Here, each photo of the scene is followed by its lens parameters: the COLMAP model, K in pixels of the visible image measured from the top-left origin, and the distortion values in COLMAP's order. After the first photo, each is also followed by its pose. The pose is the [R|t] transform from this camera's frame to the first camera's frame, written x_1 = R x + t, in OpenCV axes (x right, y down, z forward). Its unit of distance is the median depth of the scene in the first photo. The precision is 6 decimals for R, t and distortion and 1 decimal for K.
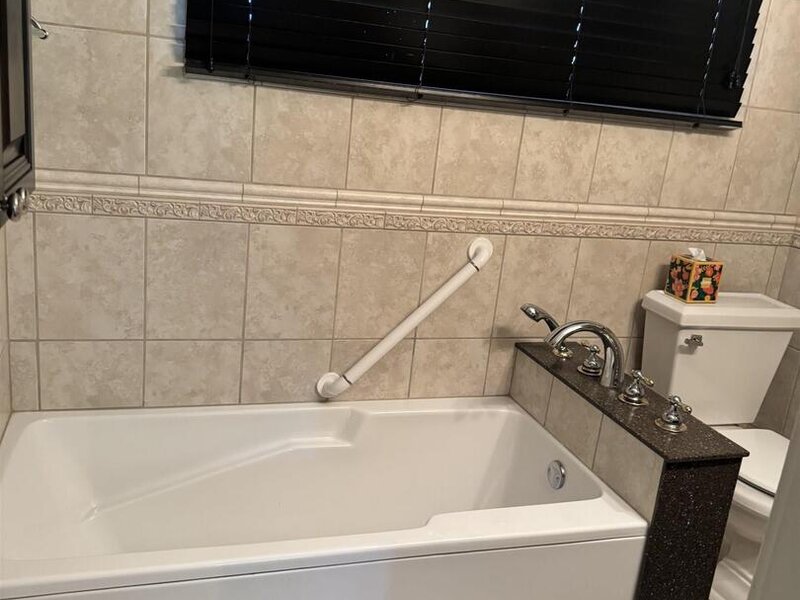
lens RADIAL K [[752.4, 0, 399.6], [0, 752.4, 302.9], [0, 0, 1]] dist [0.224892, -0.417604]
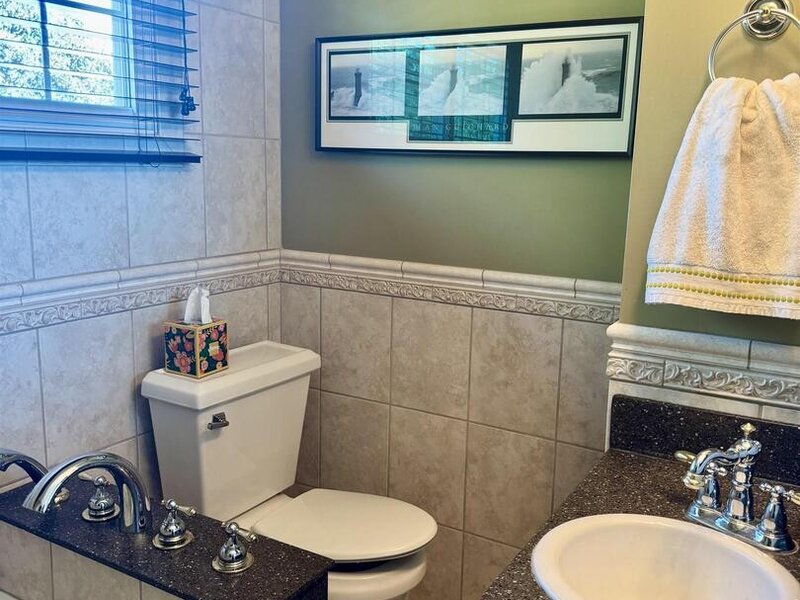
lens RADIAL K [[728.2, 0, 402.0], [0, 728.2, 289.0], [0, 0, 1]] dist [0.142234, -0.397105]
pose [[0.745202, -0.205115, 0.634510, 0.066604], [0.244266, 0.969347, 0.026476, -0.058222], [-0.620491, 0.135259, 0.772461, 0.268604]]
